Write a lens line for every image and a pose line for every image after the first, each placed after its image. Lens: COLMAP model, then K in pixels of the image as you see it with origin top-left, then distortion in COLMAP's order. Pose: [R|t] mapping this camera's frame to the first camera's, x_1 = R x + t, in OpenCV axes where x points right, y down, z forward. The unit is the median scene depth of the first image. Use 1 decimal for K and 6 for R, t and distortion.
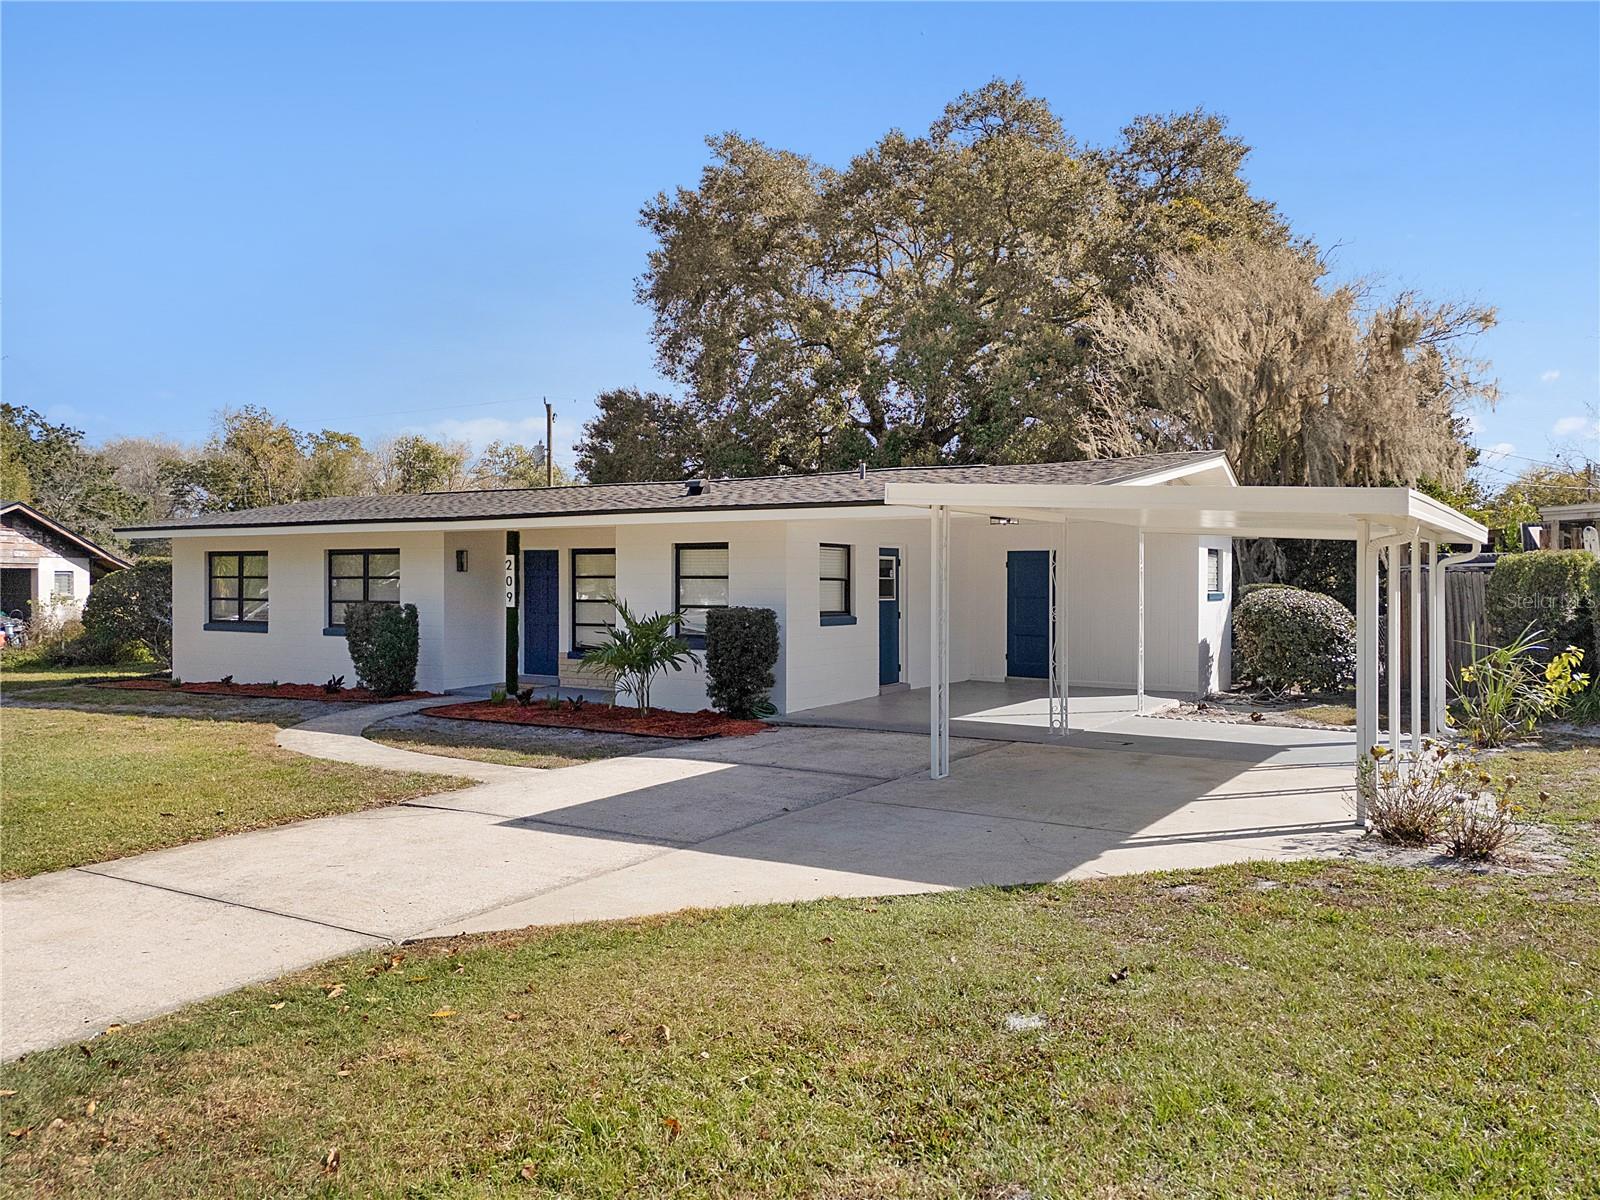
lens RADIAL K [[1216.9, 0, 800.0], [0, 1216.9, 600.0], [0, 0, 1]] dist [0.059717, -0.002147]
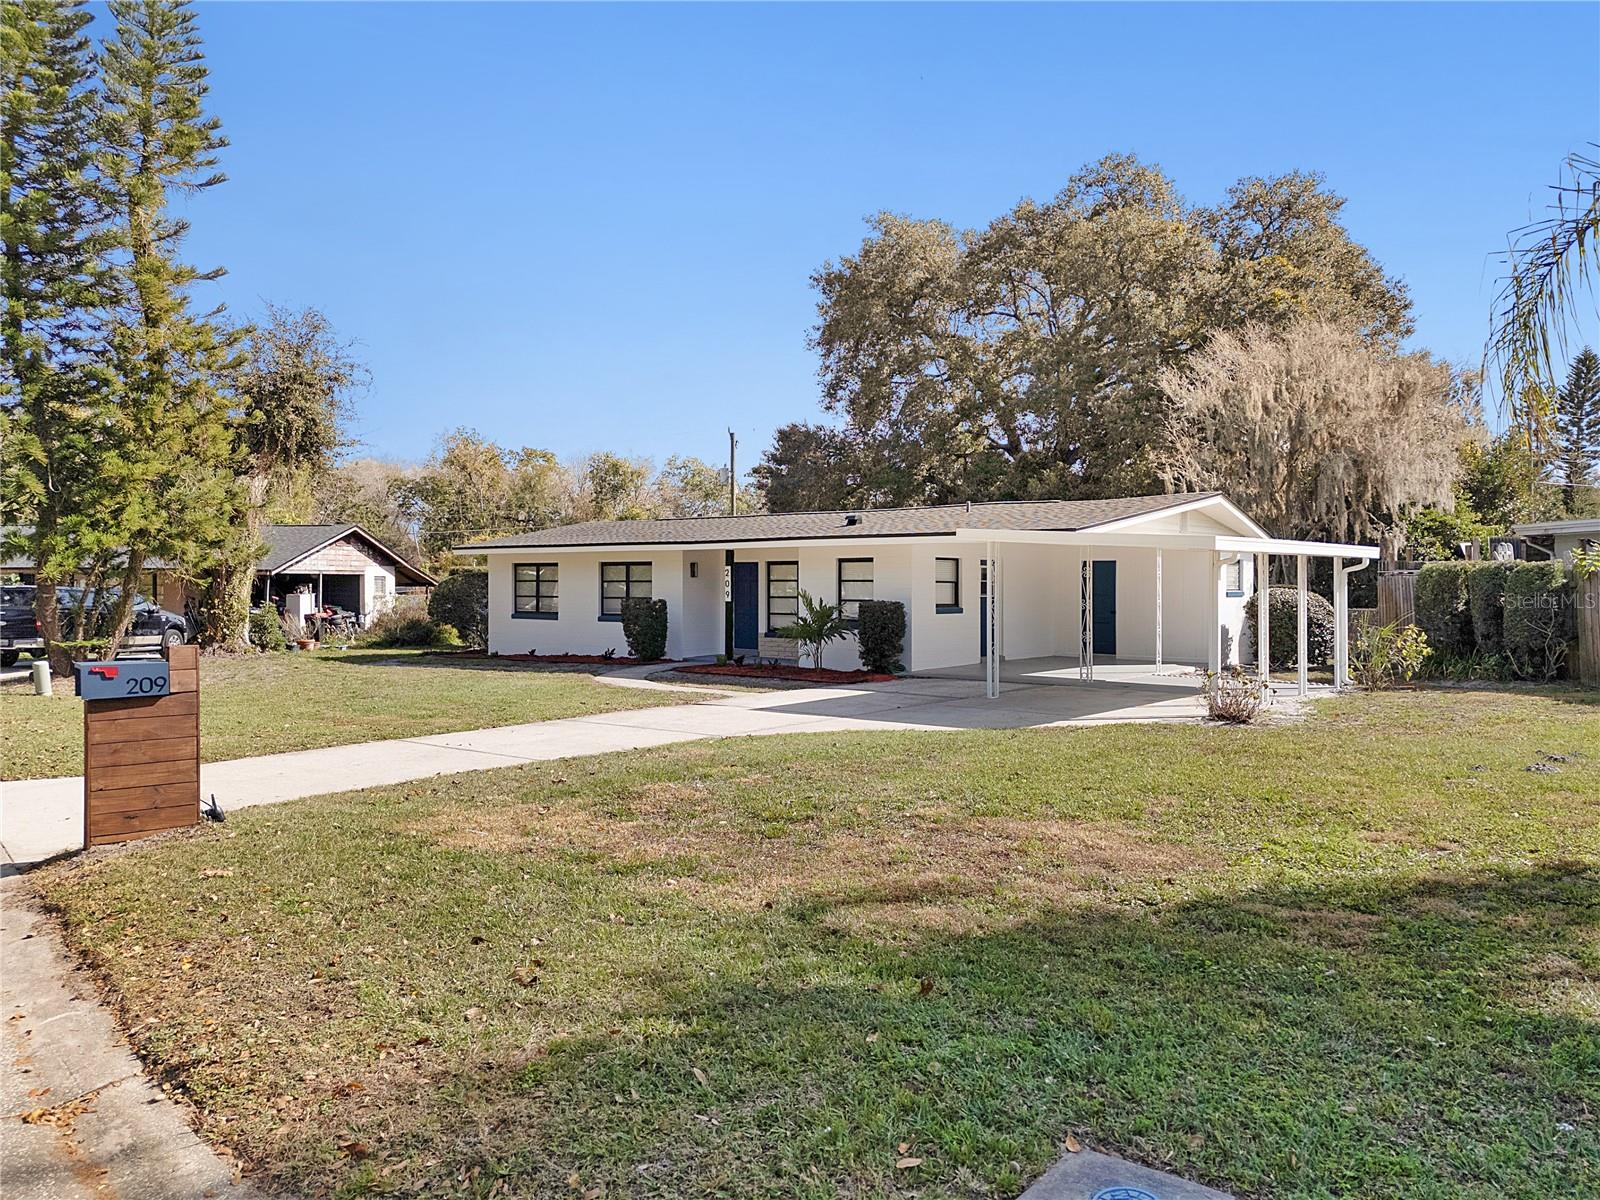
lens RADIAL K [[1216.9, 0, 800.0], [0, 1216.9, 600.0], [0, 0, 1]] dist [0.059717, -0.002147]
pose [[0.991111, 0.000352, -0.133034, 0.028919], [-0.000498, 0.999999, -0.001060, 0.003693], [0.133033, 0.001116, 0.991111, -0.284283]]
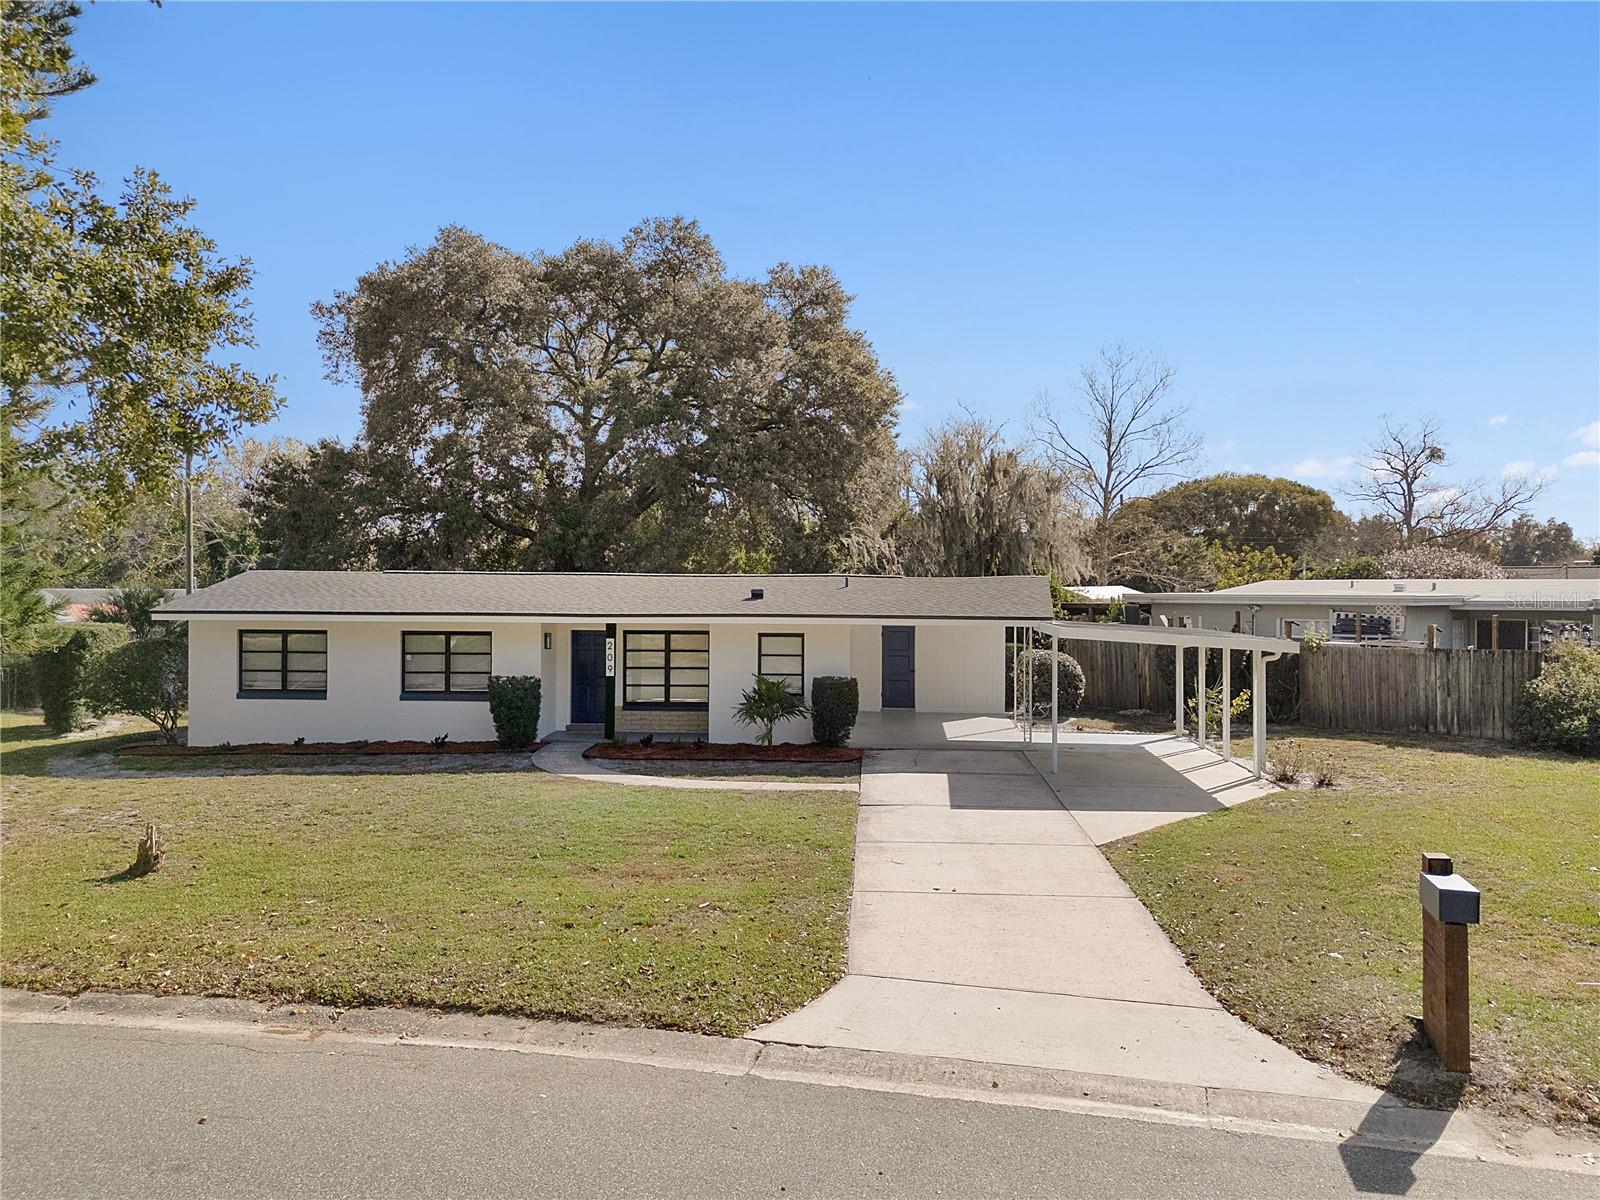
lens RADIAL K [[1216.9, 0, 800.0], [0, 1216.9, 600.0], [0, 0, 1]] dist [0.059717, -0.002147]
pose [[0.879779, -0.003052, 0.475373, -0.446964], [0.004546, 0.999988, -0.001993, -0.048585], [-0.475361, 0.003915, 0.879782, -0.193642]]
